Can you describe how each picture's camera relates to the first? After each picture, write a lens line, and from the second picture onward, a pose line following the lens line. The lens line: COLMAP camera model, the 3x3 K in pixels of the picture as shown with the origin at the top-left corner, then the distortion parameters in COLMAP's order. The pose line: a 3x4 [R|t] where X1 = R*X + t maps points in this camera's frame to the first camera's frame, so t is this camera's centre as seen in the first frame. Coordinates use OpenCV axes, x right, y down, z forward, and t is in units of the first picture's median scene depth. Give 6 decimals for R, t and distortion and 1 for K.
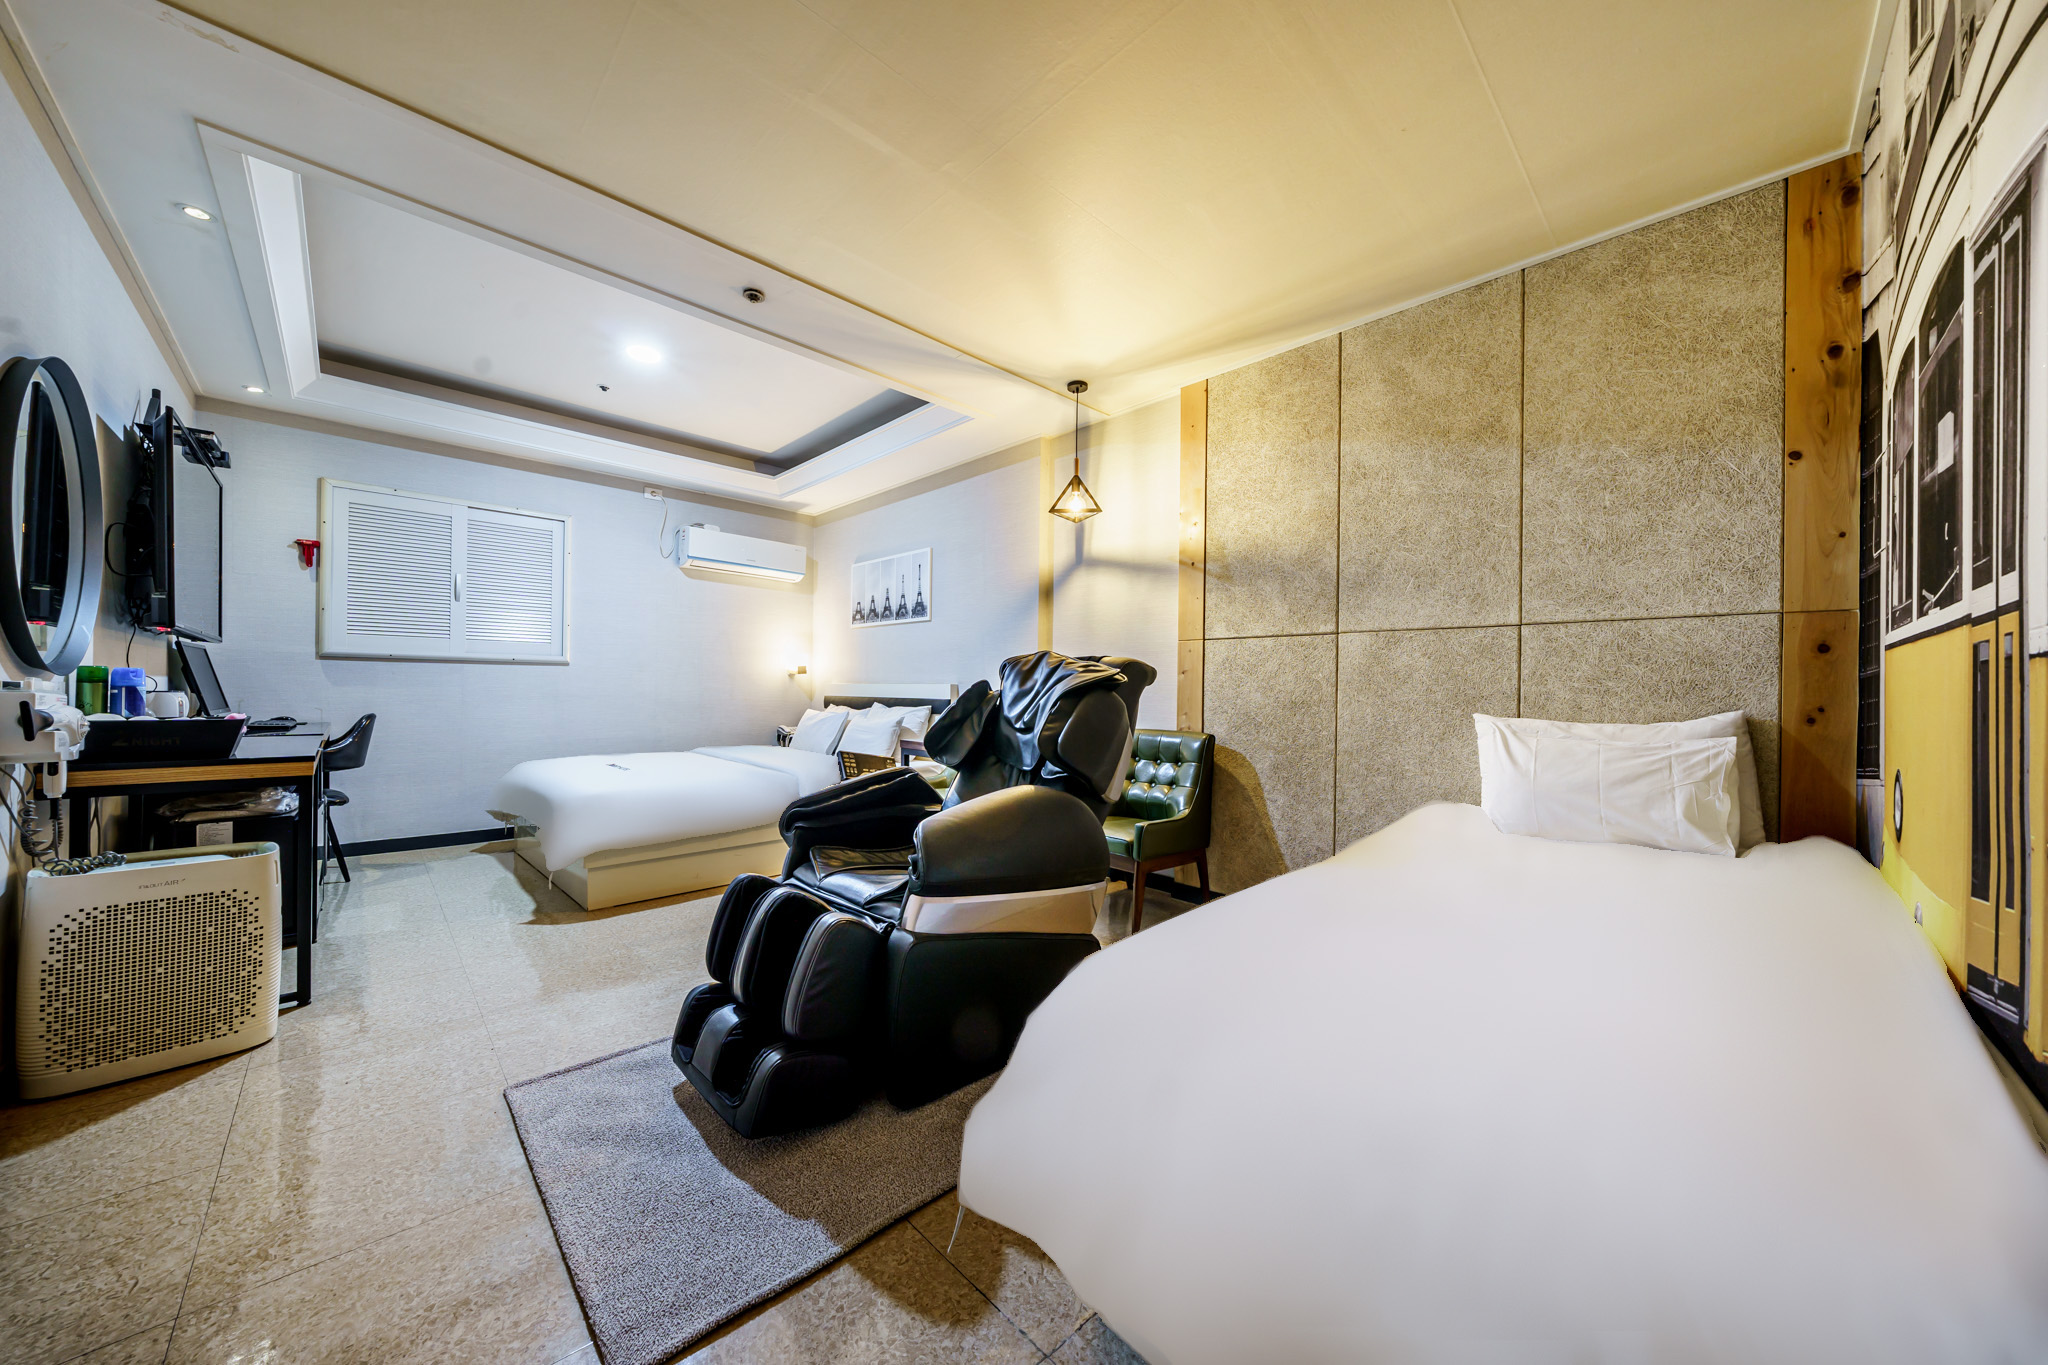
lens RADIAL K [[695.3, 0, 1024.0], [0, 695.3, 682.5], [0, 0, 1]] dist [0.000368, -0.000035]
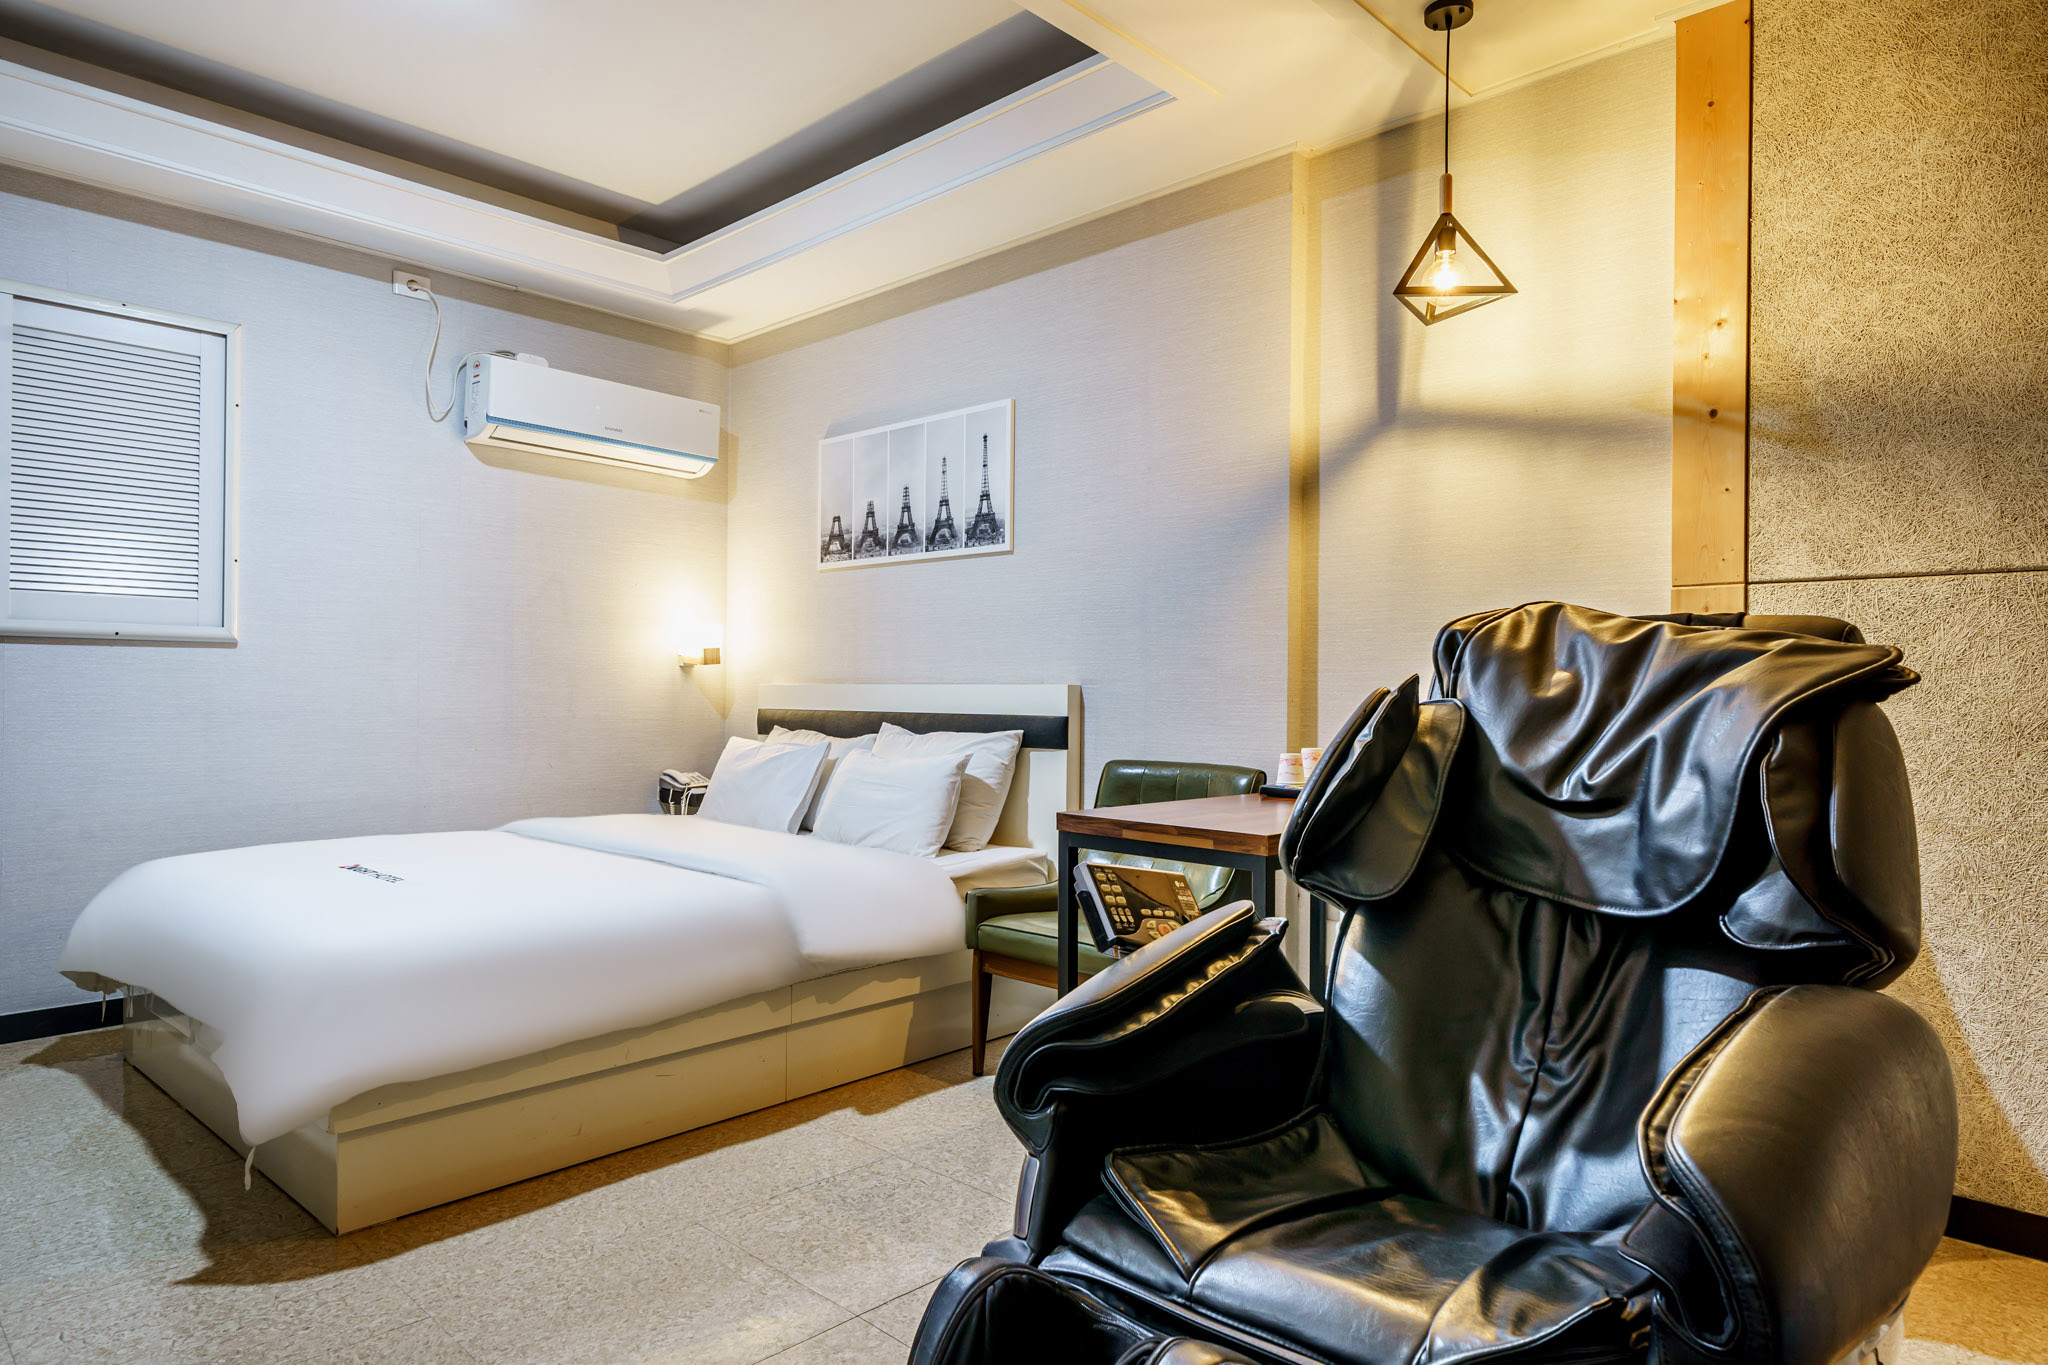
lens RADIAL K [[1202.9, 0, 1024.0], [0, 1202.9, 682.5], [0, 0, 1]] dist [-0.012022, 0.017088]
pose [[0.999082, -0.003215, 0.042715, -0.164032], [0.003149, 0.999994, 0.001603, -0.000558], [-0.042720, -0.001467, 0.999086, 0.176836]]
